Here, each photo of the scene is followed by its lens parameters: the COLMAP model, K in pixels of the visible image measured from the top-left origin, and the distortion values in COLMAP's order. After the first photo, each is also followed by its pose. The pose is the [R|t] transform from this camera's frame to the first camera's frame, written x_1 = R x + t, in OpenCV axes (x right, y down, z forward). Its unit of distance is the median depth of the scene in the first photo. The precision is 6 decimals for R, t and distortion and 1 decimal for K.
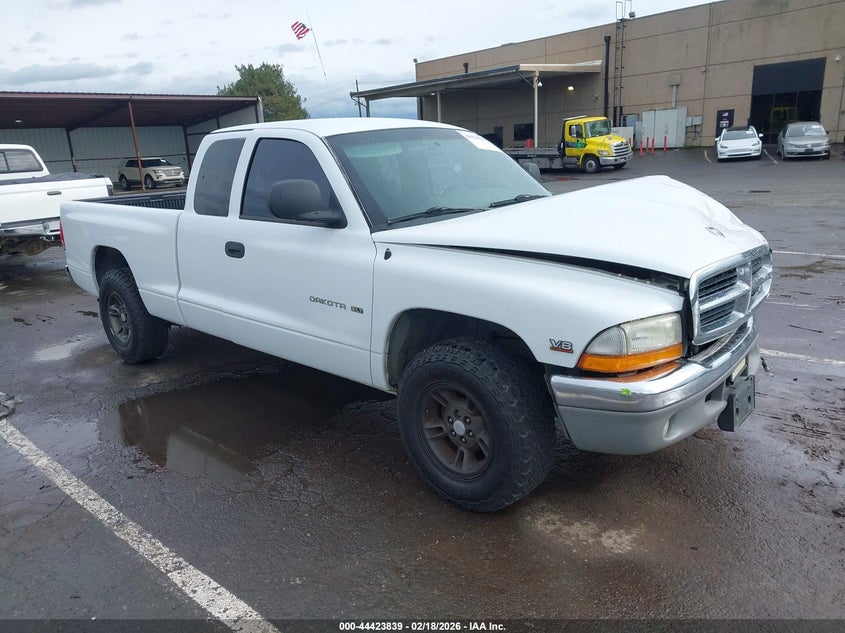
lens RADIAL K [[691.6, 0, 422.5], [0, 691.6, 316.5], [0, 0, 1]] dist [-0.012928, -0.009449]
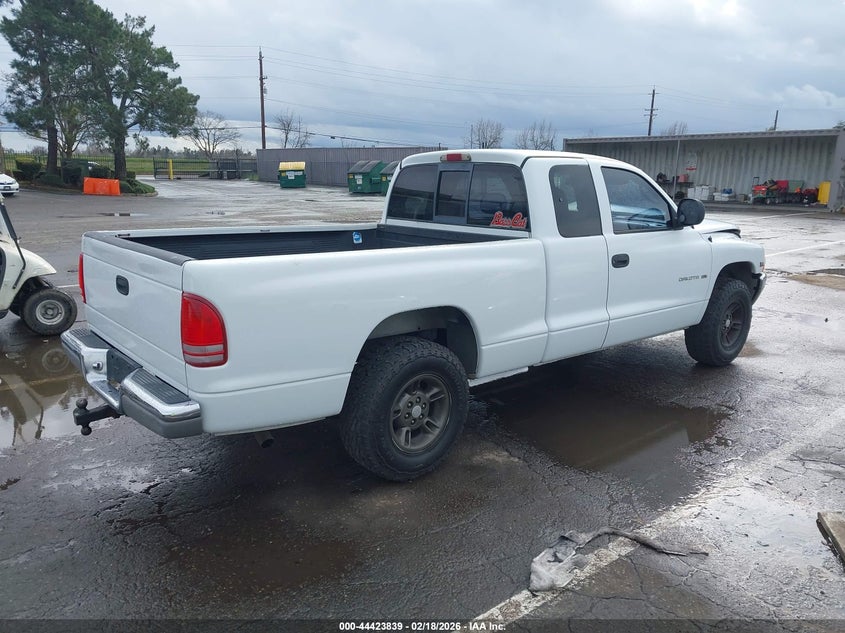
lens RADIAL K [[691.6, 0, 422.5], [0, 691.6, 316.5], [0, 0, 1]] dist [-0.012928, -0.009449]
pose [[0.079047, -0.159534, 0.984023, -1.368686], [0.222805, 0.964968, 0.138547, -0.227229], [-0.971653, 0.208293, 0.111823, 1.143488]]
